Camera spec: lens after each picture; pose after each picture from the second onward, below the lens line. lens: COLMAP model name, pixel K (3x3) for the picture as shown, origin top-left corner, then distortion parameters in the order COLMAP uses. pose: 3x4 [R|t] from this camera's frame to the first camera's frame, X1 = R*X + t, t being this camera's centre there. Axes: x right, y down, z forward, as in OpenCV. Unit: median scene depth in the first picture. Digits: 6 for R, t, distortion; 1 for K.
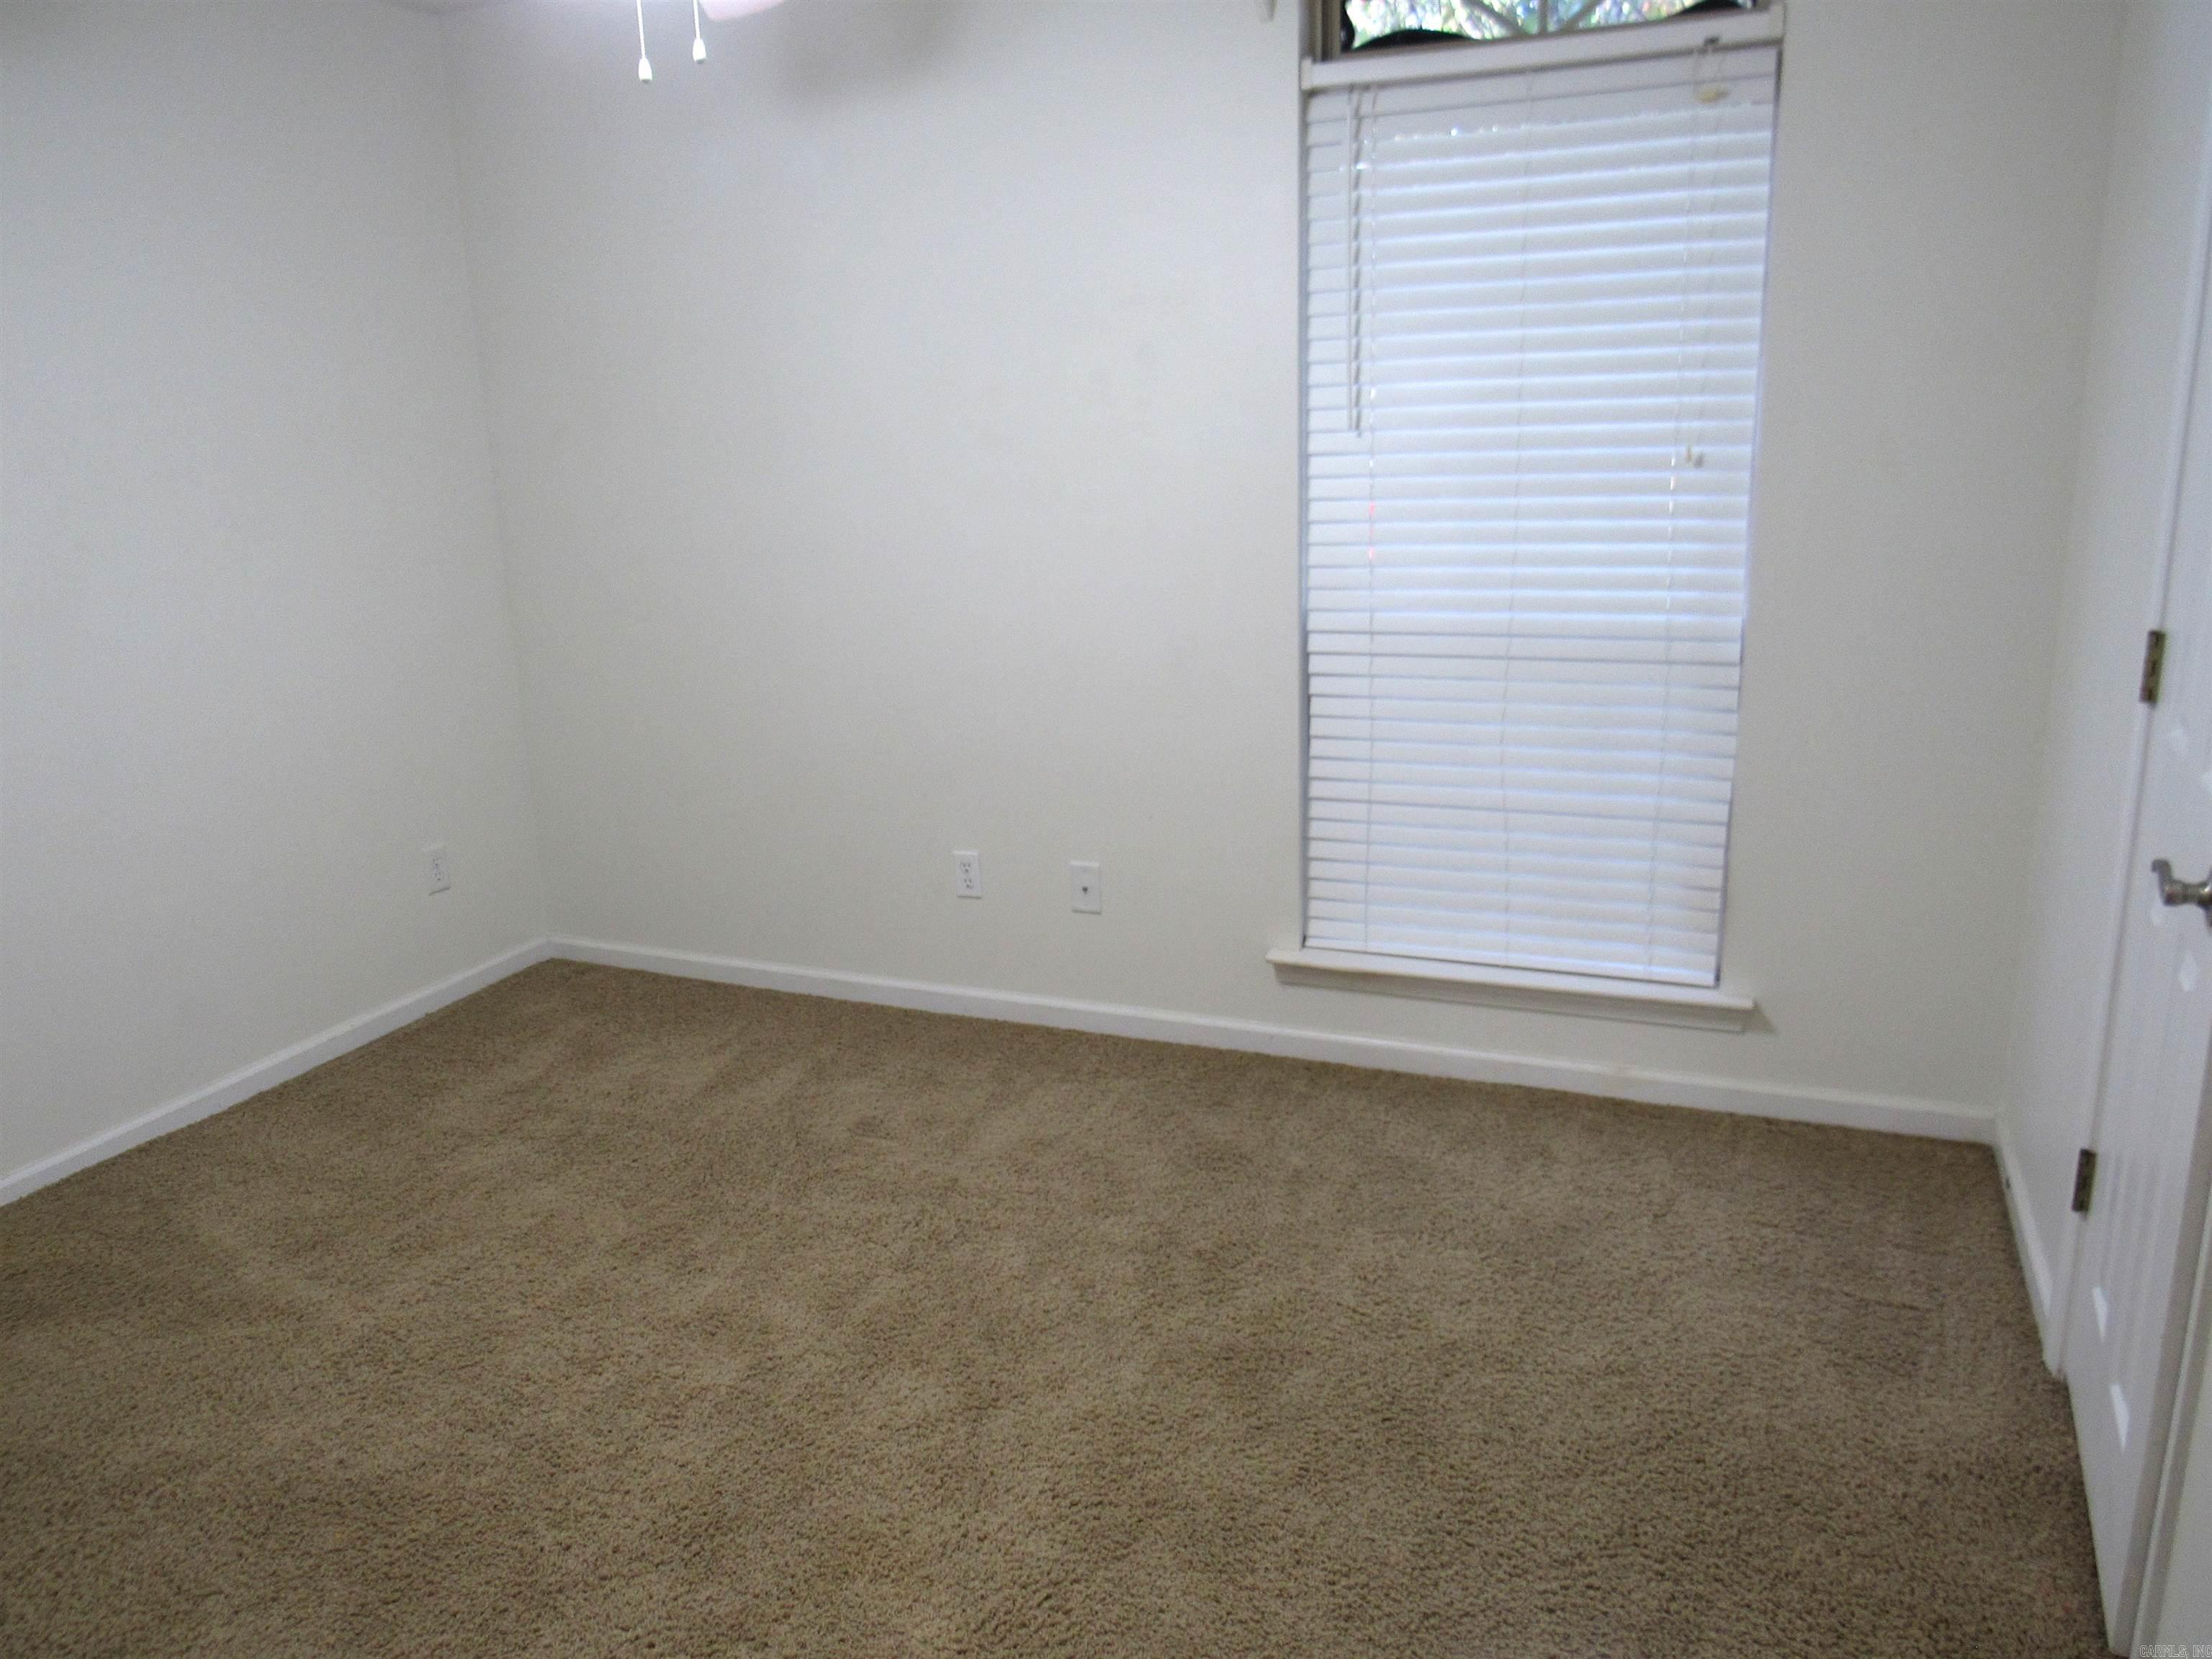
lens RADIAL K [[1590.2, 0, 1099.2], [0, 1590.2, 825.1], [0, 0, 1]] dist [-0.027783, 0.008027]
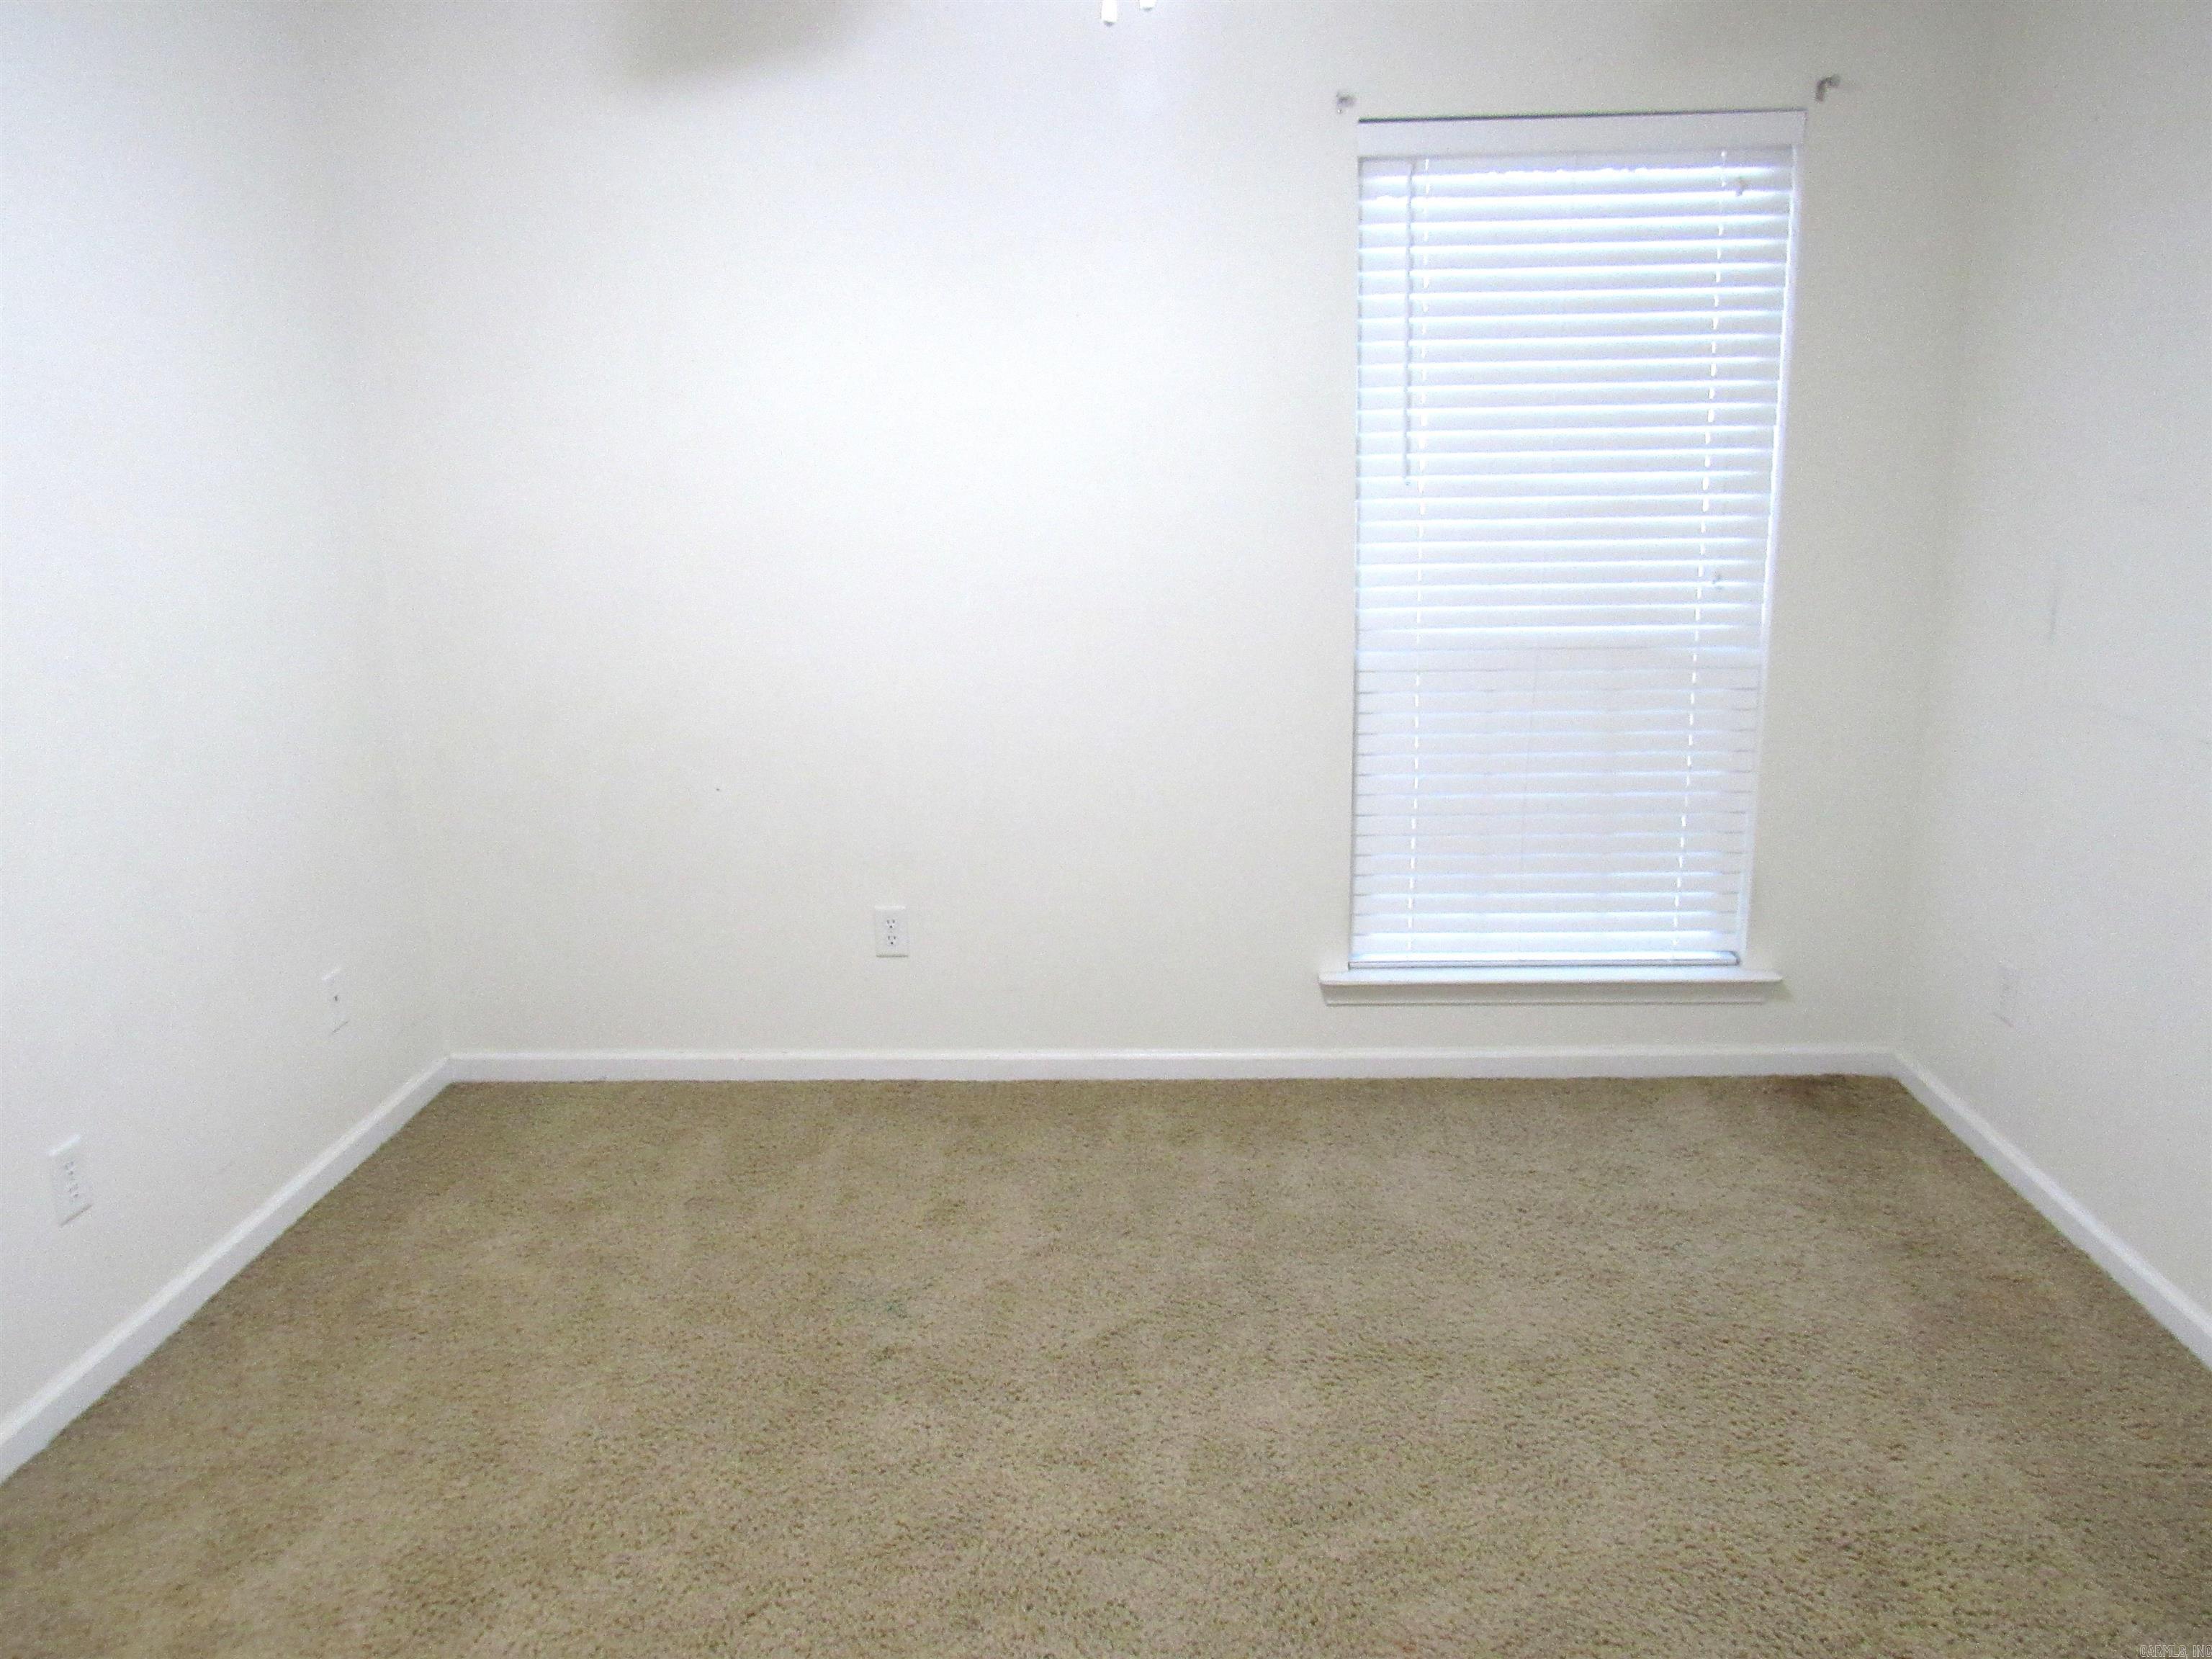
lens RADIAL K [[1590.2, 0, 1099.2], [0, 1590.2, 825.1], [0, 0, 1]] dist [-0.027783, 0.008027]
pose [[0.942456, -0.078518, 0.324978, -0.331527], [0.081564, 0.996659, 0.004264, -0.028119], [-0.324227, 0.022487, 0.945712, 0.111714]]
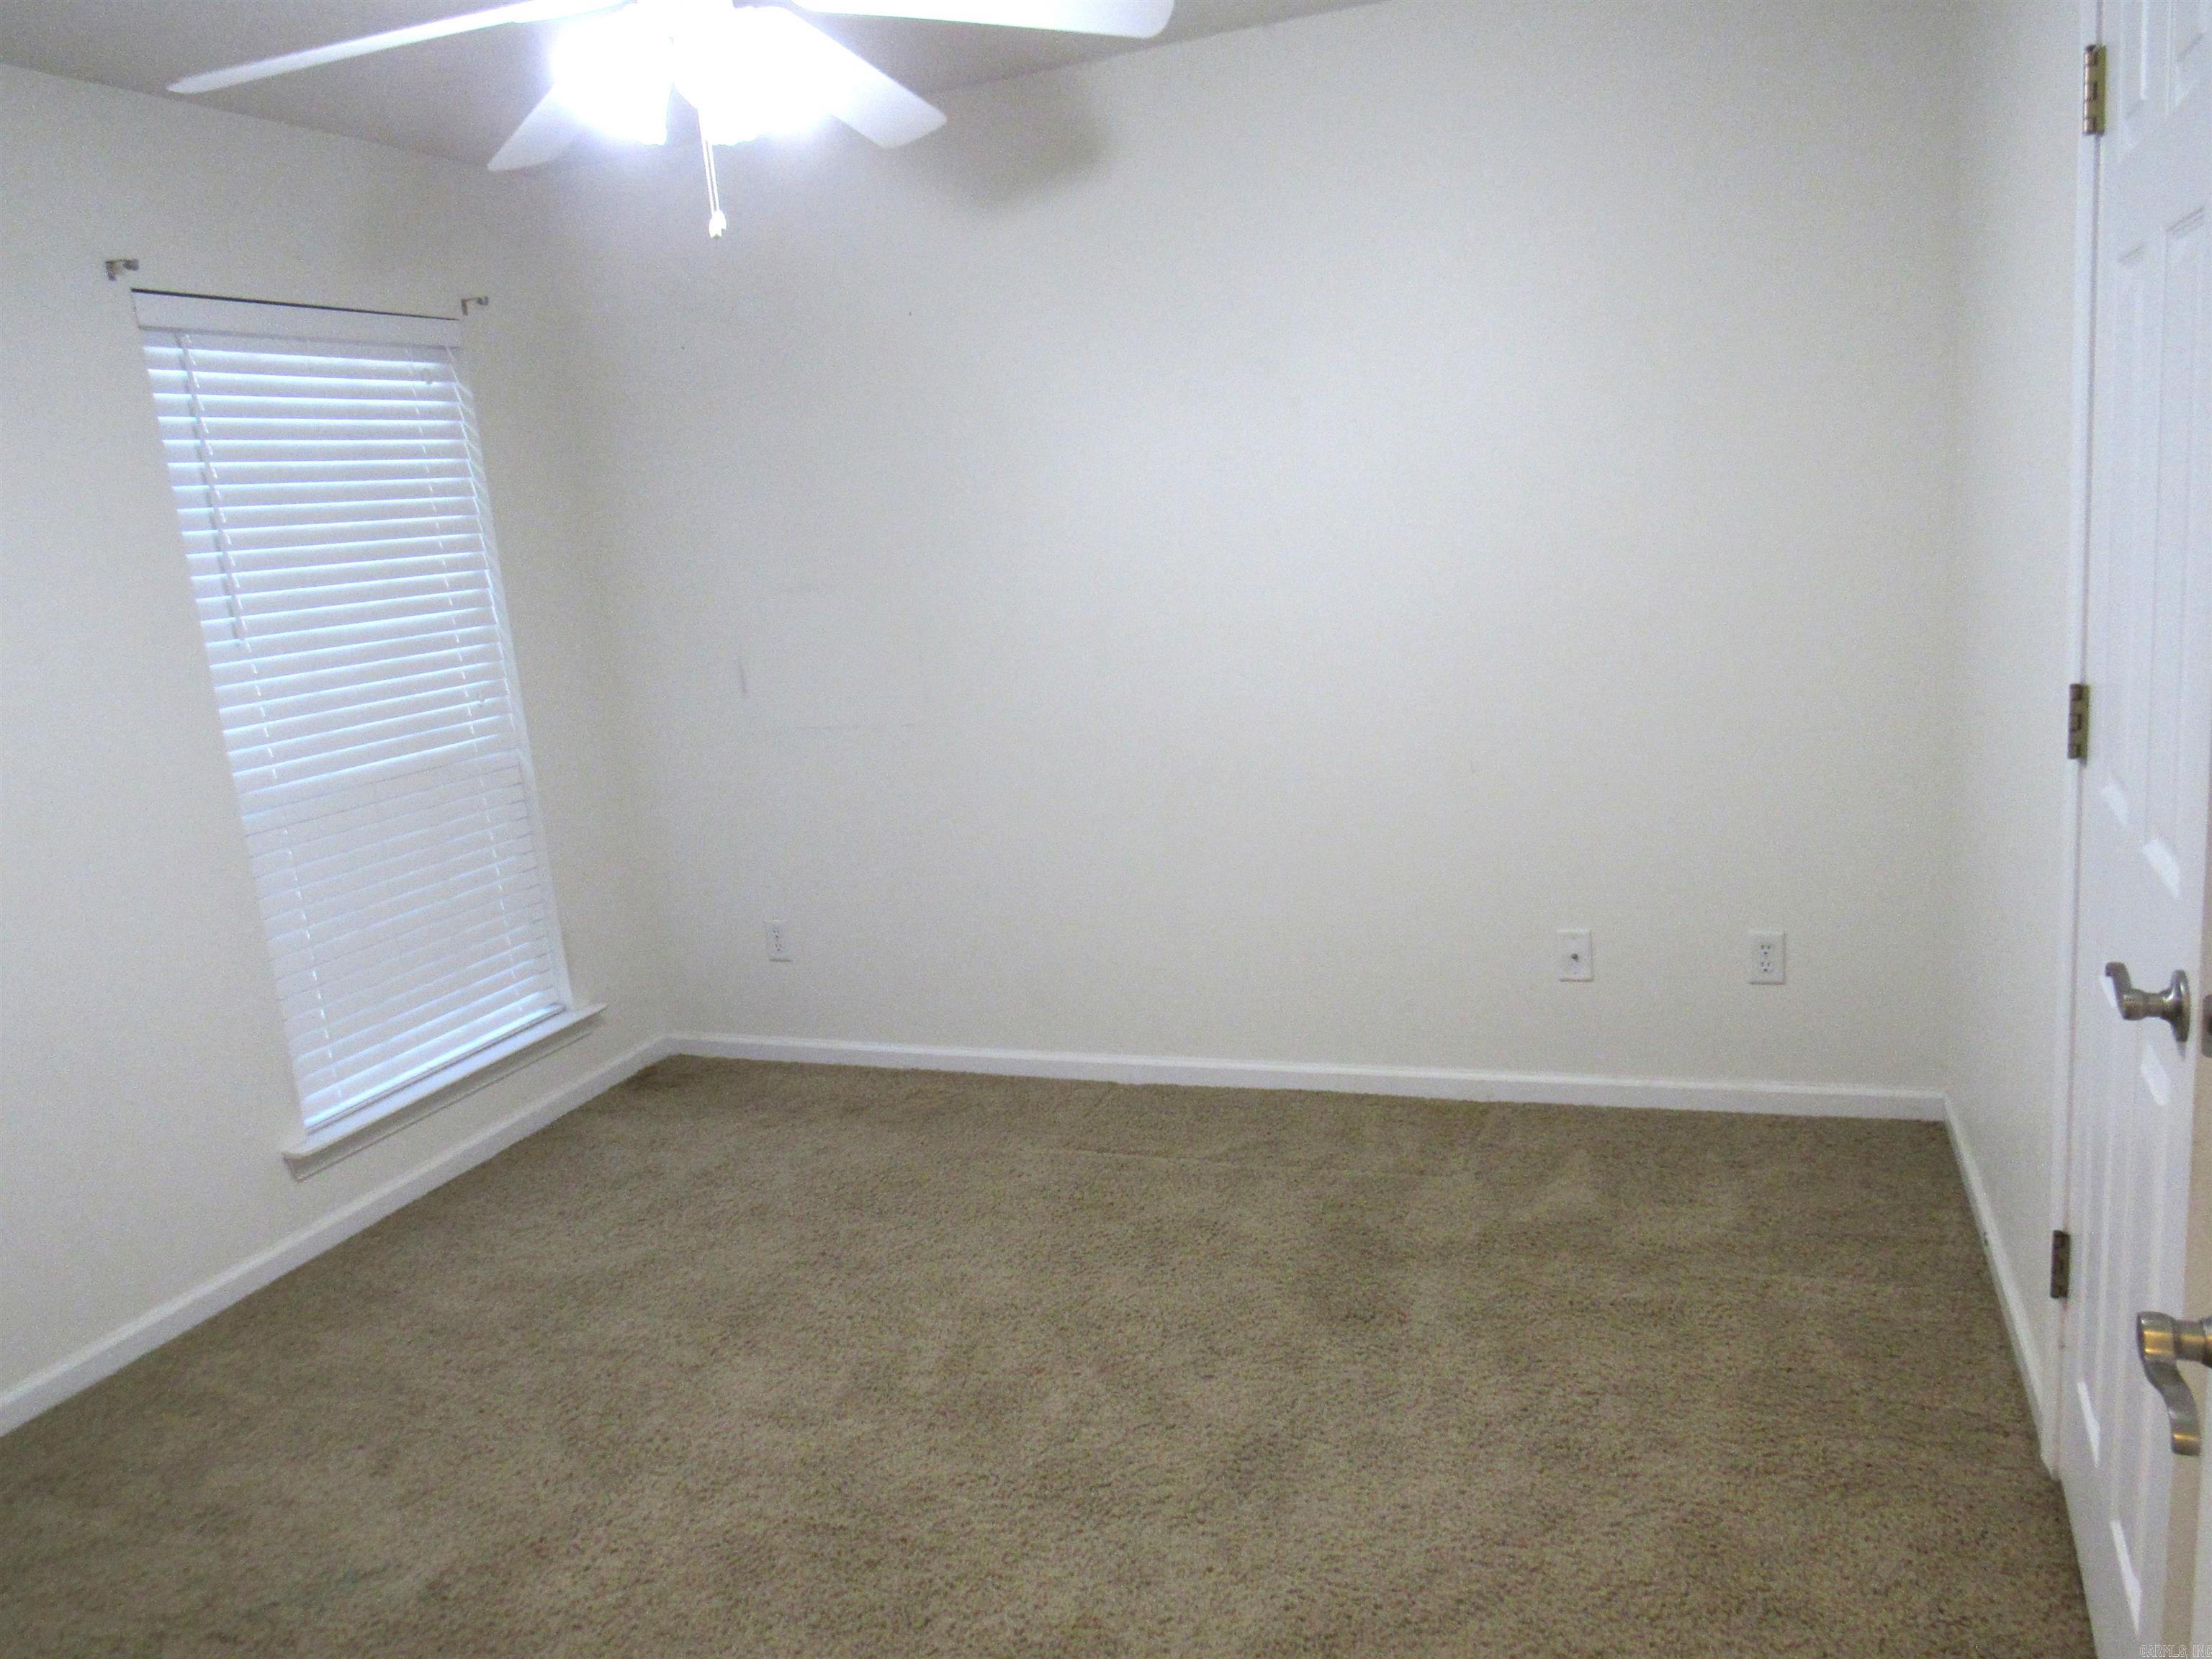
lens RADIAL K [[1590.2, 0, 1099.2], [0, 1590.2, 825.1], [0, 0, 1]] dist [-0.027783, 0.008027]
pose [[-0.009580, -0.174529, 0.984605, -0.783080], [0.326589, 0.930107, 0.168046, -0.101243], [-0.945118, 0.323172, 0.048089, 0.439857]]
